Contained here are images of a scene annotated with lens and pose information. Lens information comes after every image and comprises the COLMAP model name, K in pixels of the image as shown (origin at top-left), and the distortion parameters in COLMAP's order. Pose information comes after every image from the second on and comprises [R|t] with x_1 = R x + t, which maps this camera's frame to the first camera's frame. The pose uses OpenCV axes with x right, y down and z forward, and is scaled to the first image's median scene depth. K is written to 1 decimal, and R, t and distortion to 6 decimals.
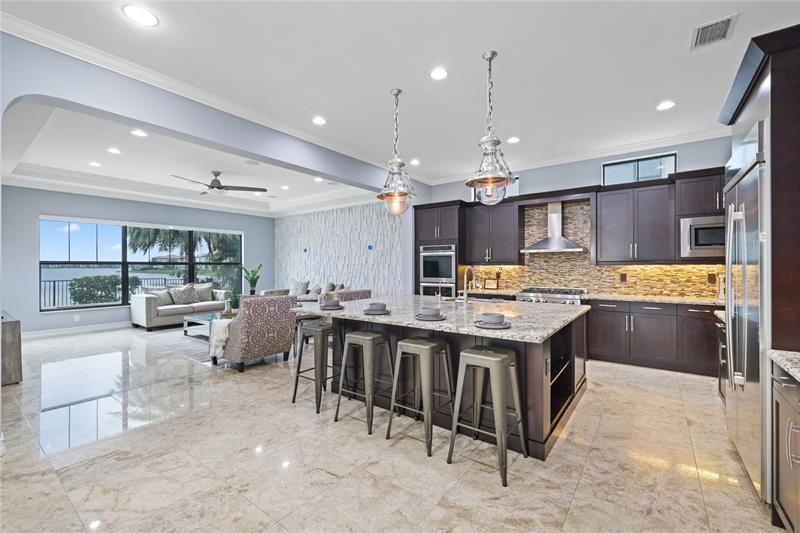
lens RADIAL K [[342.2, 0, 396.3], [0, 342.2, 264.6], [0, 0, 1]] dist [-0.003769, 0.000987]
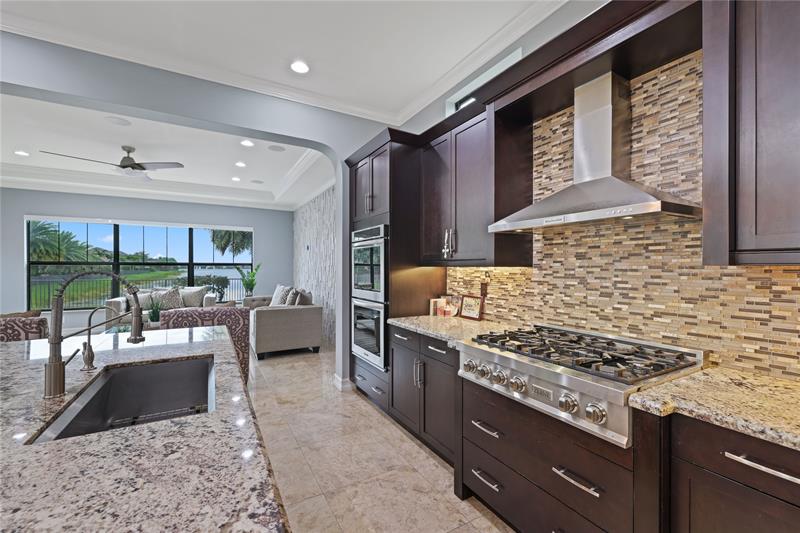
lens RADIAL K [[342.2, 0, 398.8], [0, 342.2, 271.8], [0, 0, 1]] dist [-0.003769, 0.000987]
pose [[0.921134, 0.006737, -0.389187, 0.297554], [0.000782, 0.999816, 0.019158, 0.000036], [0.389244, -0.017952, 0.920960, 0.439996]]
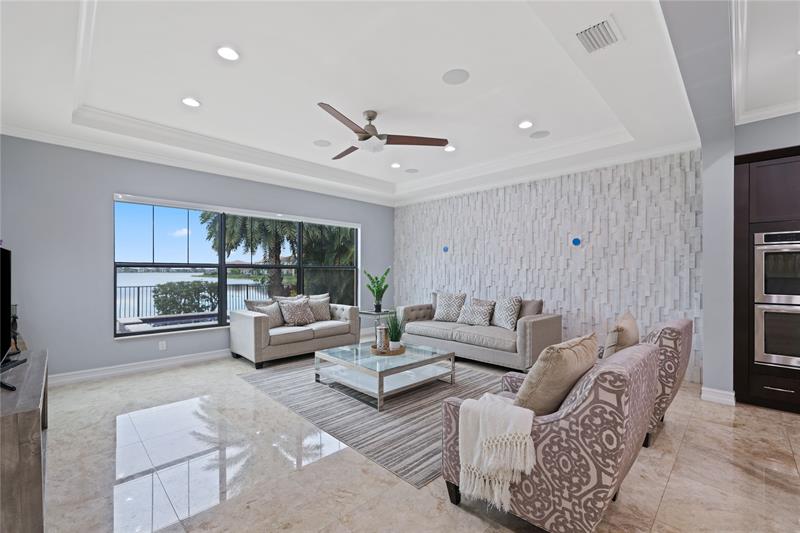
lens RADIAL K [[342.2, 0, 387.1], [0, 342.2, 269.1], [0, 0, 1]] dist [-0.003769, 0.000987]
pose [[0.986634, 0.003783, -0.162906, -0.340991], [-0.004501, 0.999982, -0.004040, 0.003742], [0.162888, 0.004720, 0.986633, 0.354990]]
